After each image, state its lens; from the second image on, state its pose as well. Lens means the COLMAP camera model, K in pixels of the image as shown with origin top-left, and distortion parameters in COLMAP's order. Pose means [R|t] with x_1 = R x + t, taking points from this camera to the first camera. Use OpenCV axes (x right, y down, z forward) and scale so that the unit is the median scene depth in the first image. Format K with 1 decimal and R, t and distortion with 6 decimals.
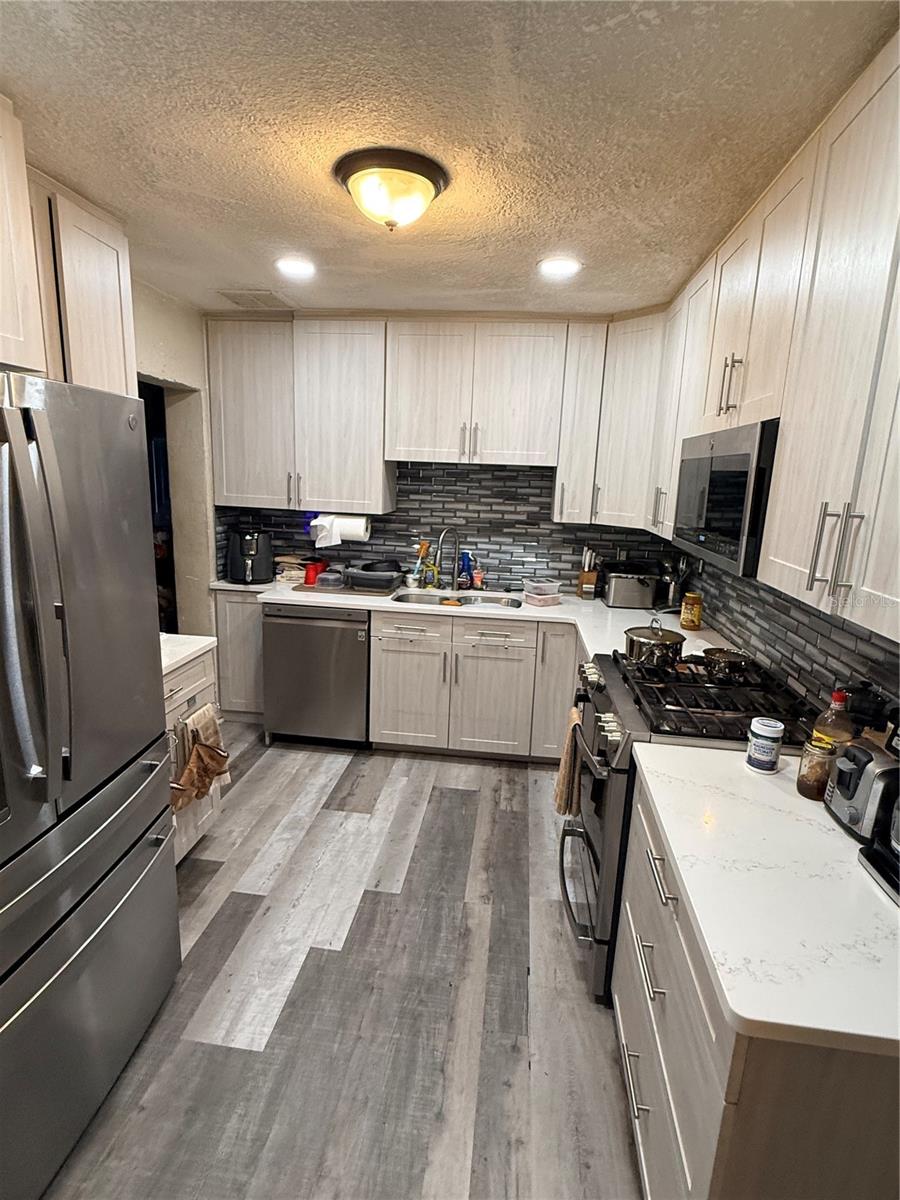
lens RADIAL K [[591.7, 0, 432.8], [0, 591.7, 599.7], [0, 0, 1]] dist [-0.002547, -0.000342]
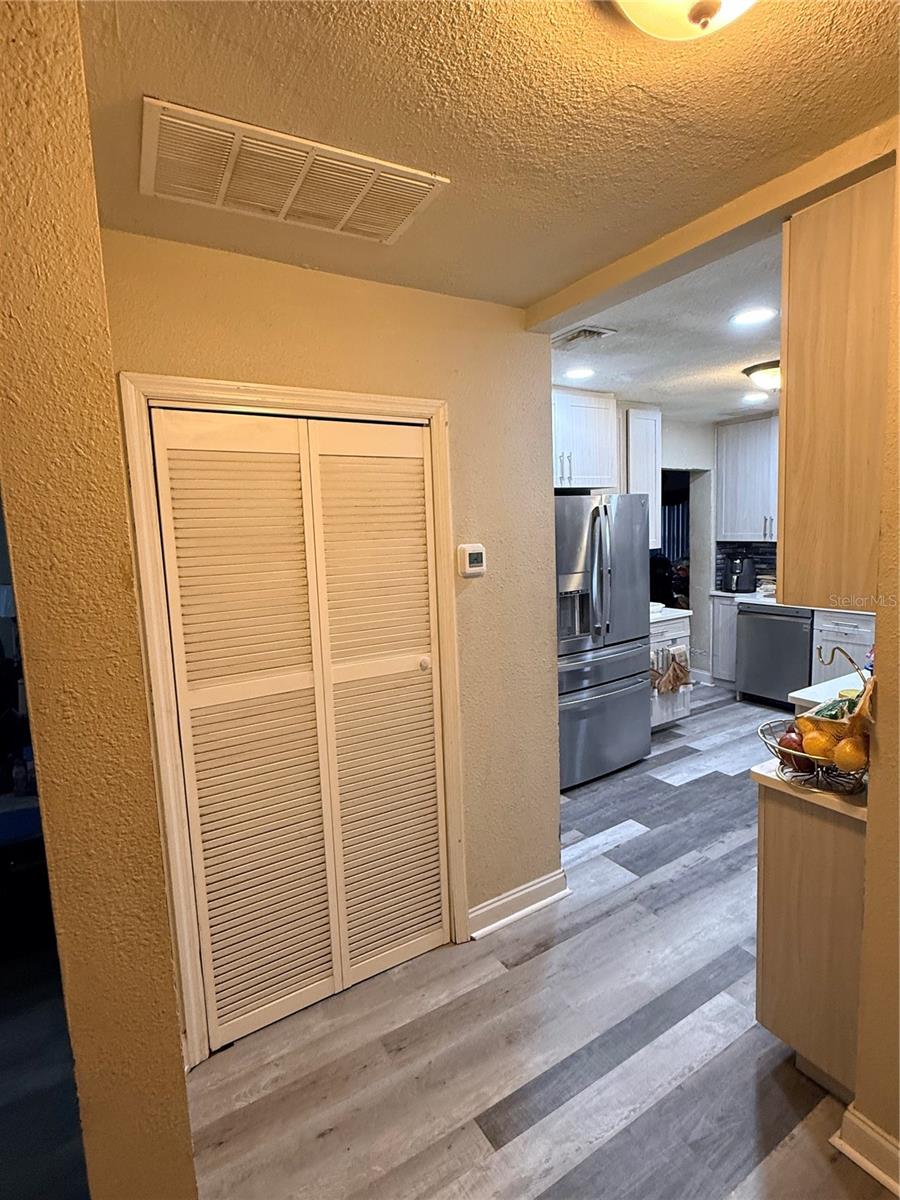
lens RADIAL K [[591.7, 0, 452.0], [0, 591.7, 597.6], [0, 0, 1]] dist [-0.002547, -0.000342]
pose [[0.634814, 0.029247, -0.772111, 0.565558], [-0.096033, 0.994522, -0.041285, 0.170310], [0.766674, 0.100356, 0.634145, -0.717672]]
